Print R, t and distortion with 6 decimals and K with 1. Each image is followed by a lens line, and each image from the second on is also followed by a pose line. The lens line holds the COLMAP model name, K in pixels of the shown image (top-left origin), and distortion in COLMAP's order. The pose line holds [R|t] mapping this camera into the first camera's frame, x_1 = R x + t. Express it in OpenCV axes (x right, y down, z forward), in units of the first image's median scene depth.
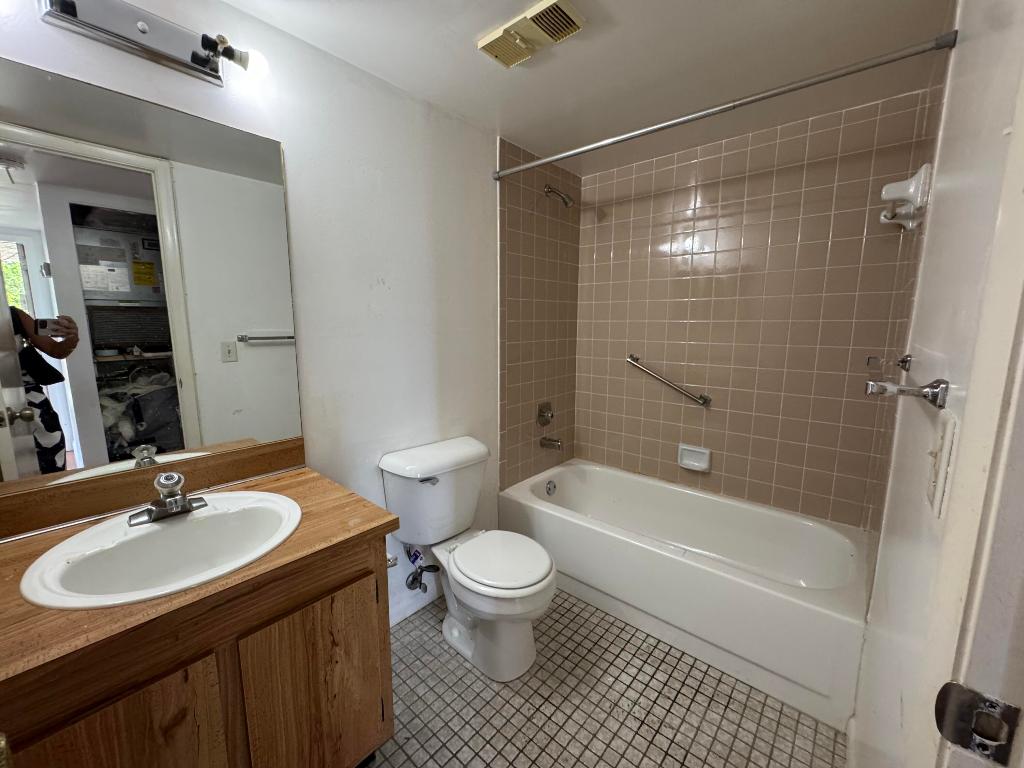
lens RADIAL K [[413.6, 0, 512.0], [0, 413.6, 384.0], [0, 0, 1]] dist [-0.000207, -0.000443]
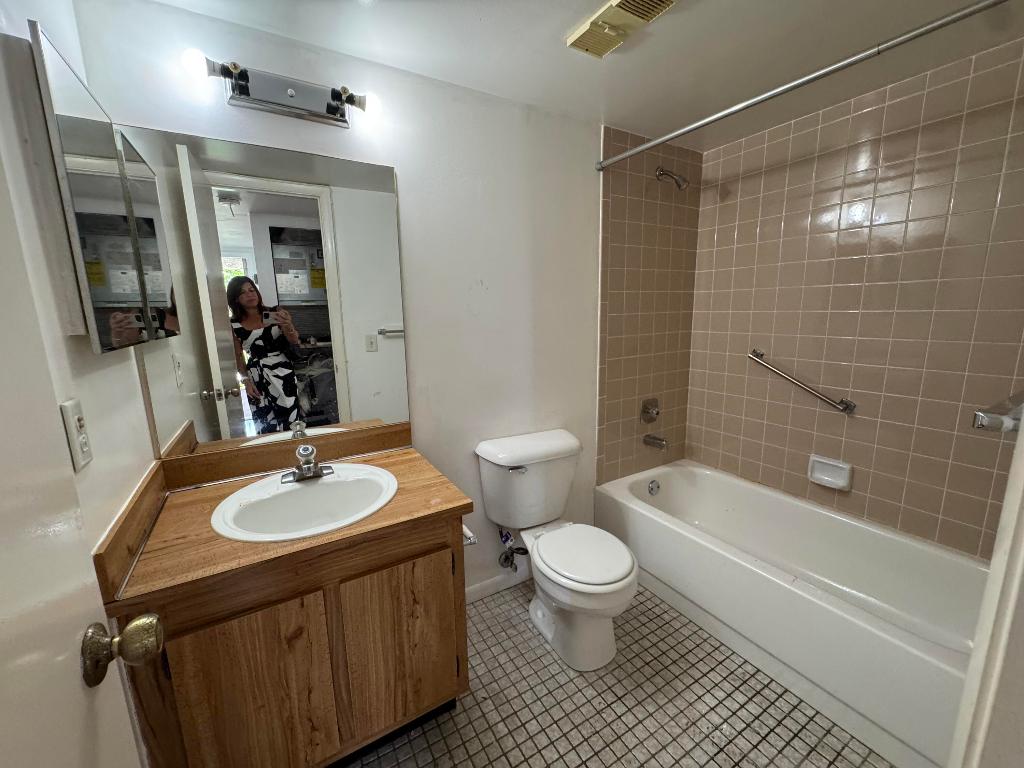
lens RADIAL K [[413.6, 0, 512.0], [0, 413.6, 384.0], [0, 0, 1]] dist [-0.000207, -0.000443]
pose [[0.950458, 0.037306, -0.308607, 0.104268], [-0.026716, 0.998902, 0.038472, -0.026089], [0.309703, -0.028321, 0.950411, -0.009488]]
